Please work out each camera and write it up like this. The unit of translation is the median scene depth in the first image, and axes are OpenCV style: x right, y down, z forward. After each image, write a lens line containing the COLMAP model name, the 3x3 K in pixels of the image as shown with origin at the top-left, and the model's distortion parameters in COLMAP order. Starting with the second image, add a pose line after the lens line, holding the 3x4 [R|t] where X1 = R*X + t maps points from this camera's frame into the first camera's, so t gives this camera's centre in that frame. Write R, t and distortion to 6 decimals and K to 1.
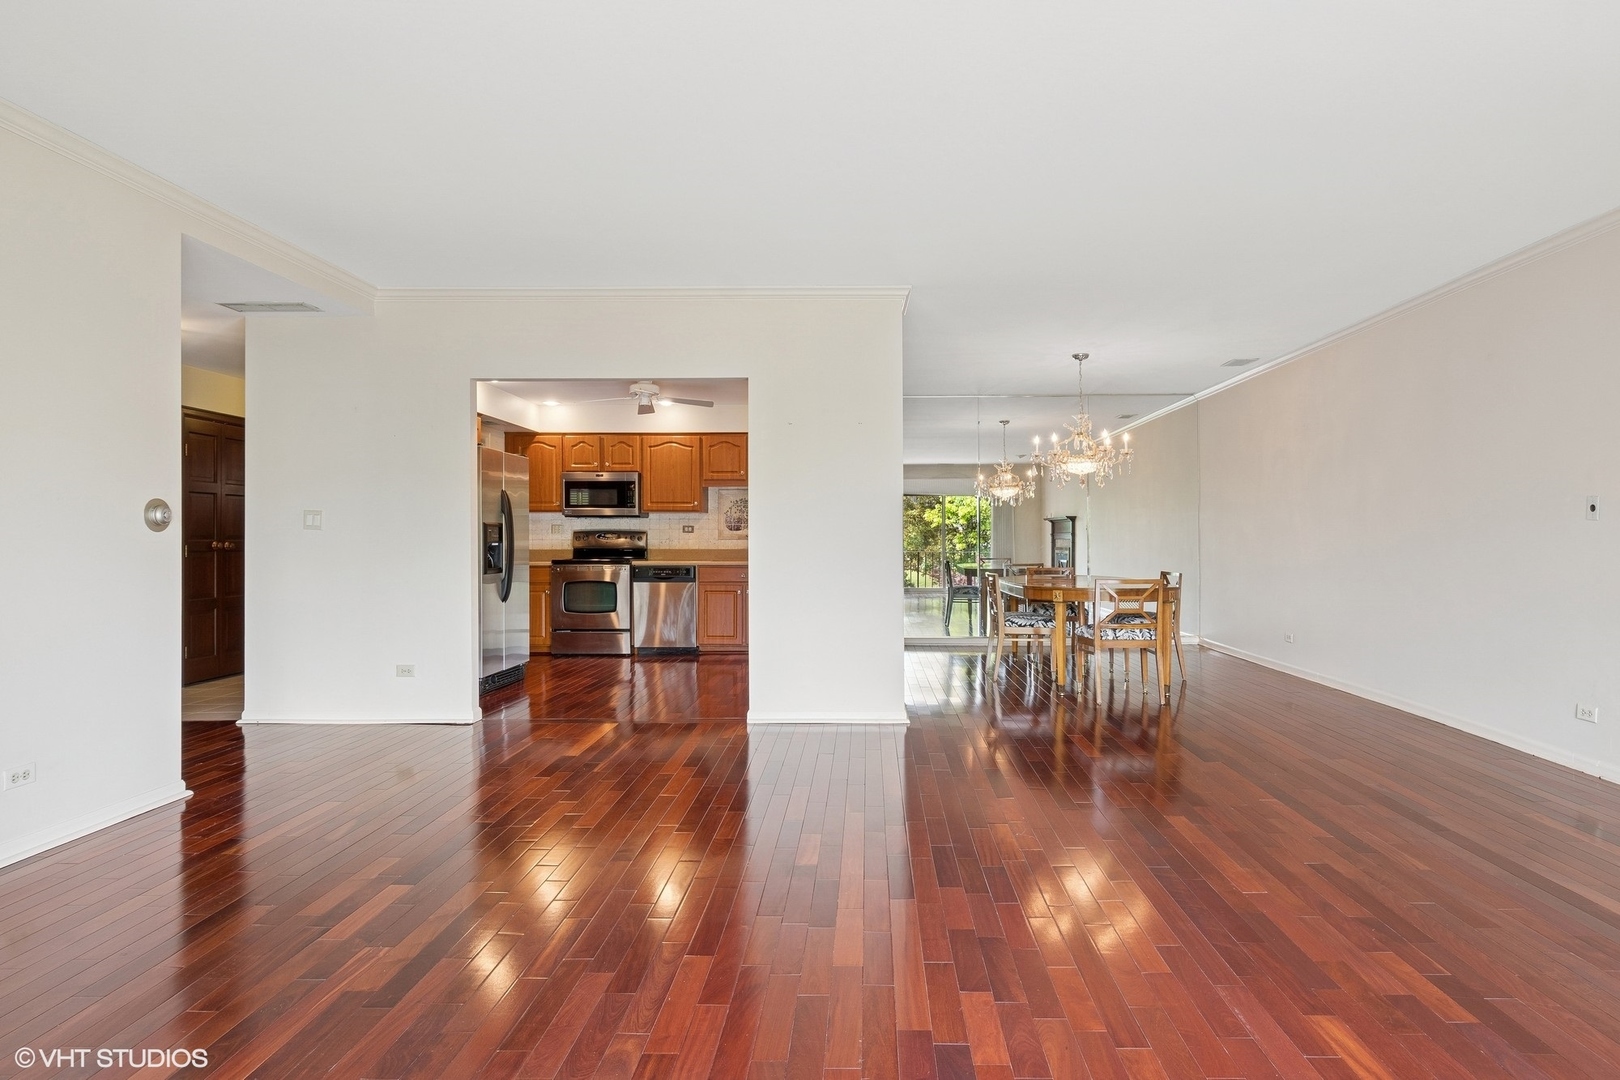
lens RADIAL K [[874.0, 0, 812.0], [0, 874.0, 544.7], [0, 0, 1]] dist [0.015132, -0.010360]
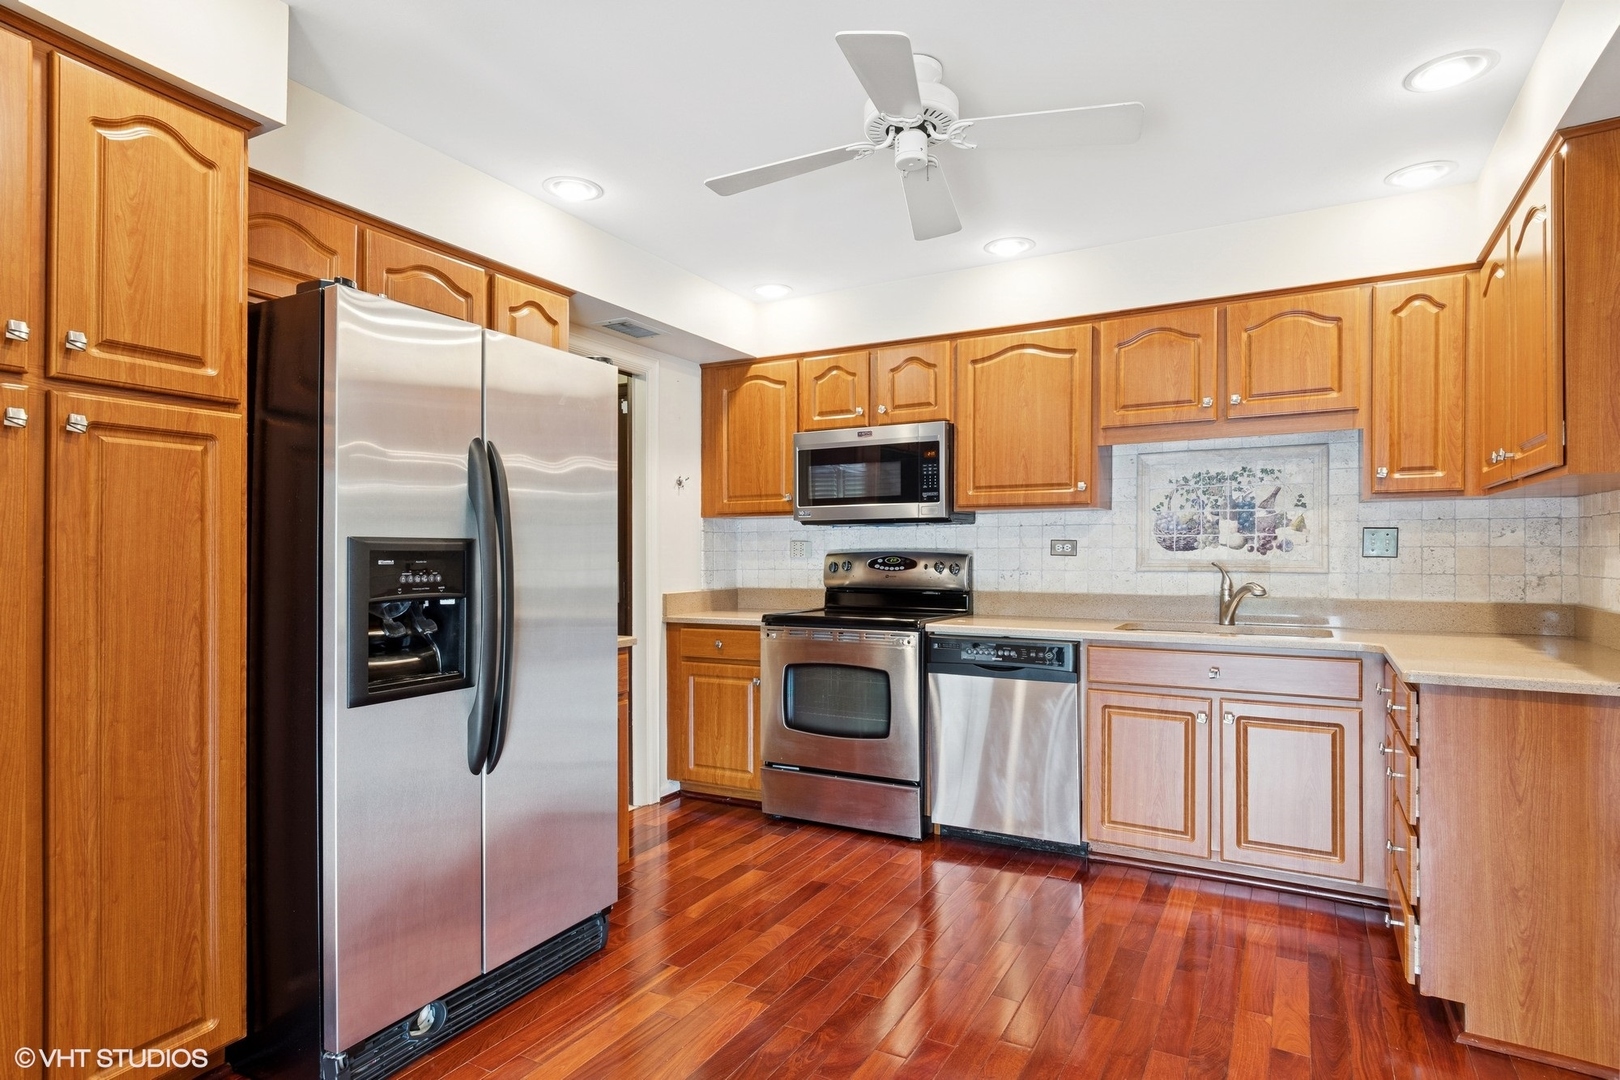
lens RADIAL K [[874.0, 0, 799.1], [0, 874.0, 554.5], [0, 0, 1]] dist [0.015132, -0.010360]
pose [[0.900478, -0.002288, -0.434895, -0.071834], [-0.000893, 0.999974, -0.007111, -0.011488], [0.434900, 0.006792, 0.900453, 0.560823]]
